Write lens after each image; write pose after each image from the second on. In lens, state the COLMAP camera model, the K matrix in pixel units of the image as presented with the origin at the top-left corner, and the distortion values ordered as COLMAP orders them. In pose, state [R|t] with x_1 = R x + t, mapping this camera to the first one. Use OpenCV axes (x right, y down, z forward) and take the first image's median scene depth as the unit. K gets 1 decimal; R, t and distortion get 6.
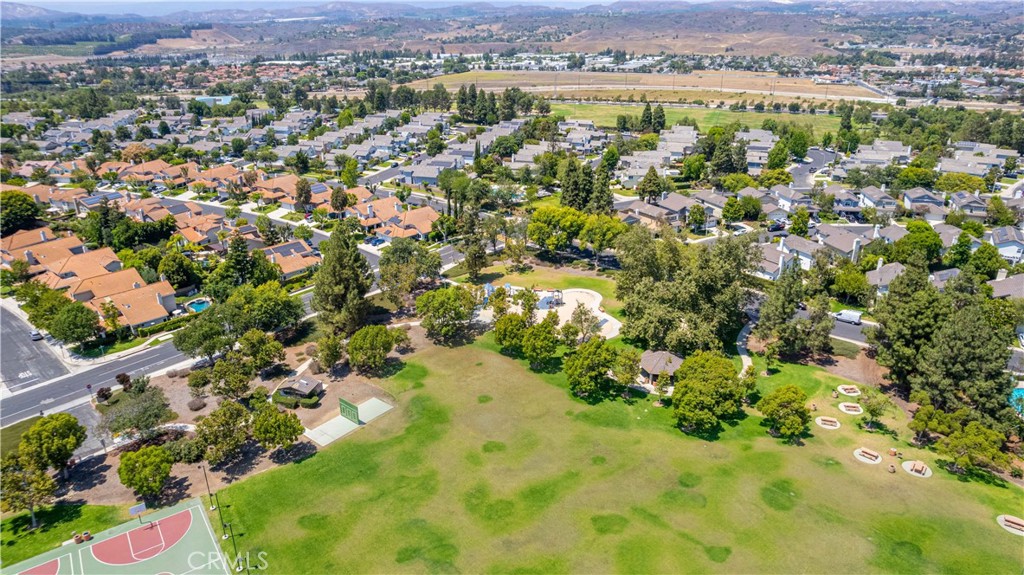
lens RADIAL K [[652.9, 0, 512.8], [0, 652.9, 289.3], [0, 0, 1]] dist [-0.083353, 0.071559]
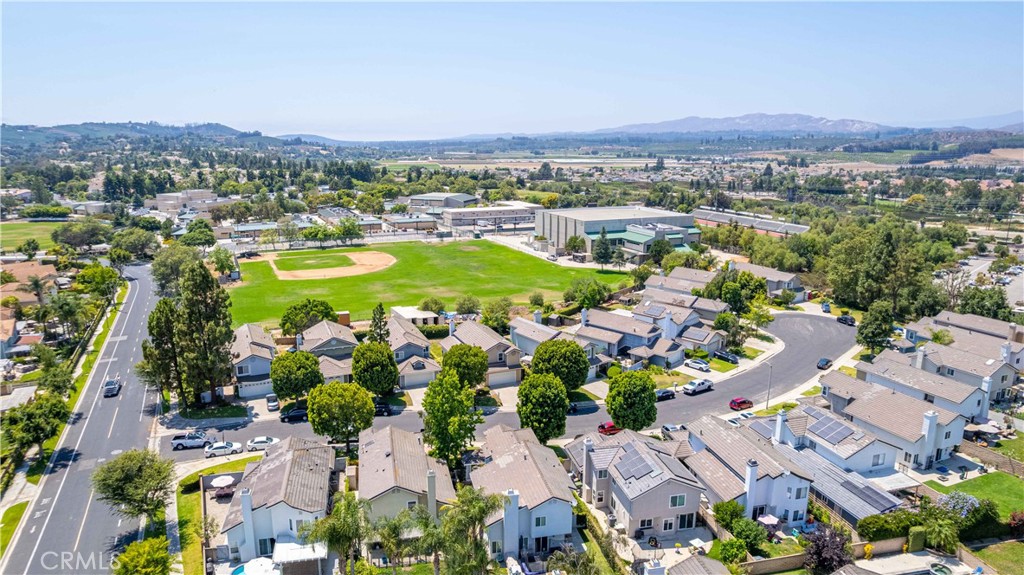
lens RADIAL K [[652.9, 0, 512.8], [0, 652.9, 289.3], [0, 0, 1]] dist [-0.083353, 0.071559]
pose [[0.455435, 0.197997, -0.867972, -0.113828], [-0.335867, 0.941124, 0.038451, -0.058307], [0.824483, 0.274011, 0.495122, 0.170249]]
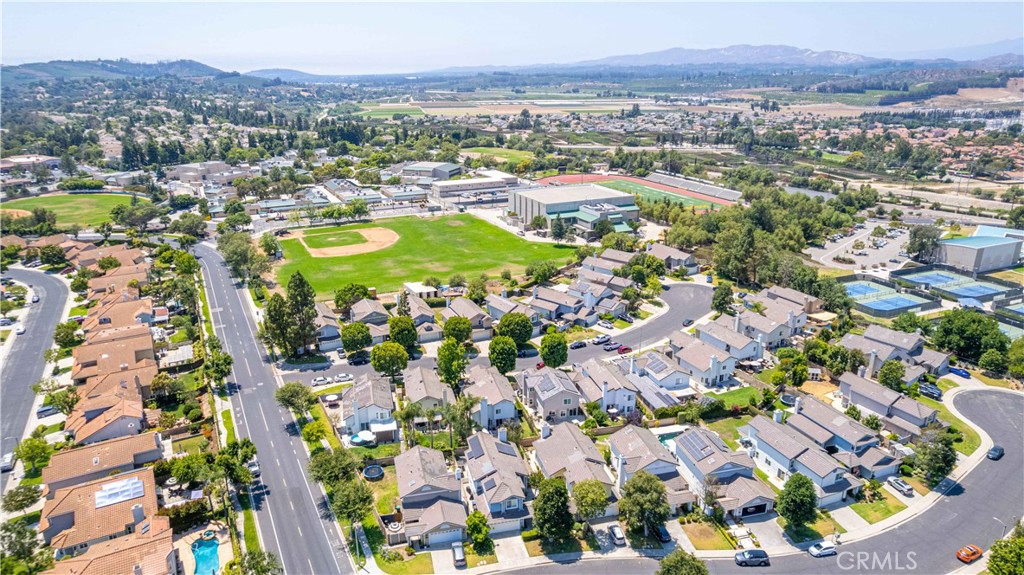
lens RADIAL K [[652.9, 0, 512.8], [0, 652.9, 289.3], [0, 0, 1]] dist [-0.083353, 0.071559]
pose [[0.479458, 0.276704, -0.832799, -0.082071], [-0.326820, 0.937025, 0.123178, -0.068375], [0.814437, 0.213117, 0.539697, 0.150528]]
